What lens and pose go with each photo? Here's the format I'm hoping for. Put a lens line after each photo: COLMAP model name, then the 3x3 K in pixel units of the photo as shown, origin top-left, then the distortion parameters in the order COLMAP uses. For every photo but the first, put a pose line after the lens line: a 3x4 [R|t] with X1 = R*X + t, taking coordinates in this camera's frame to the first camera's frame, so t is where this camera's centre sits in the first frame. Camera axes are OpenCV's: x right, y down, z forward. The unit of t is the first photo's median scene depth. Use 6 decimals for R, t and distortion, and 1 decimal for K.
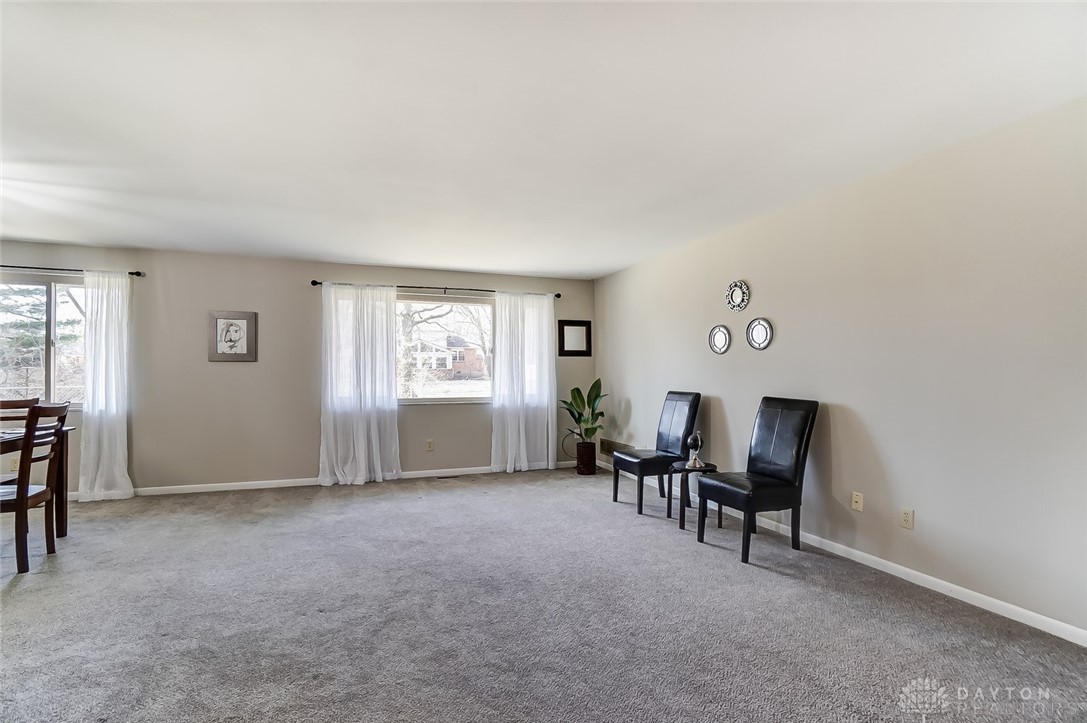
lens RADIAL K [[493.2, 0, 538.9], [0, 493.2, 371.7], [0, 0, 1]] dist [-0.075559, 0.030976]
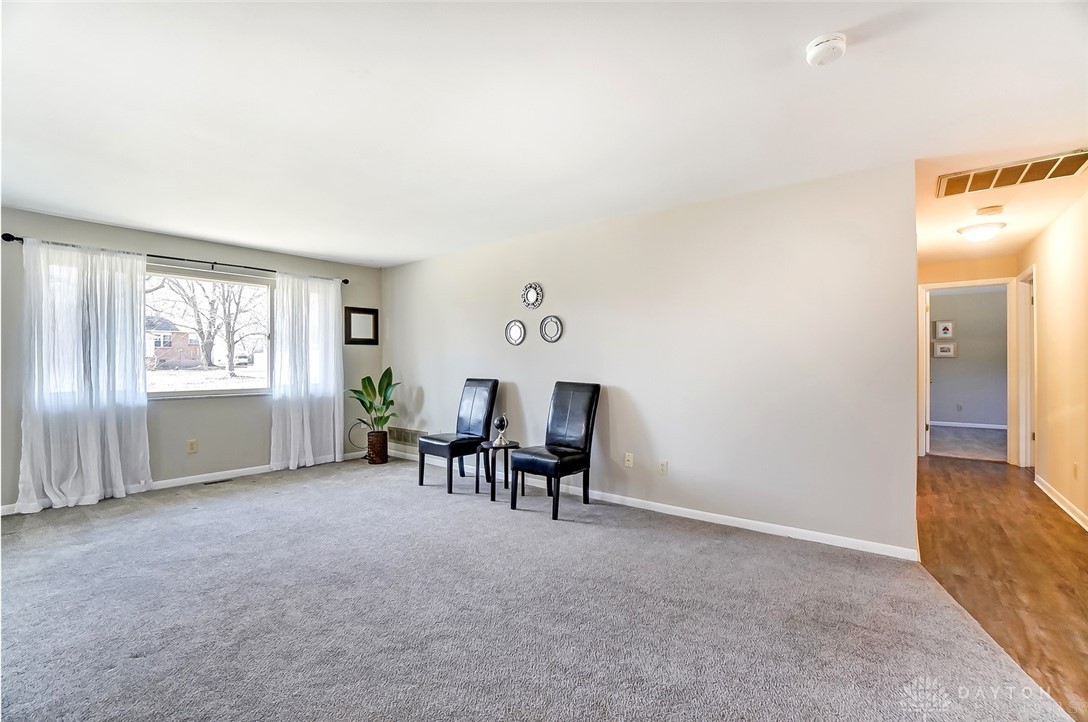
lens RADIAL K [[485.4, 0, 544.0], [0, 485.4, 361.0], [0, 0, 1]] dist [-0.066934, 0.021687]
pose [[0.857100, 0.002664, 0.515143, -0.162912], [-0.002913, 0.999996, -0.000325, 0.000974], [-0.515141, -0.001222, 0.857104, -0.011105]]
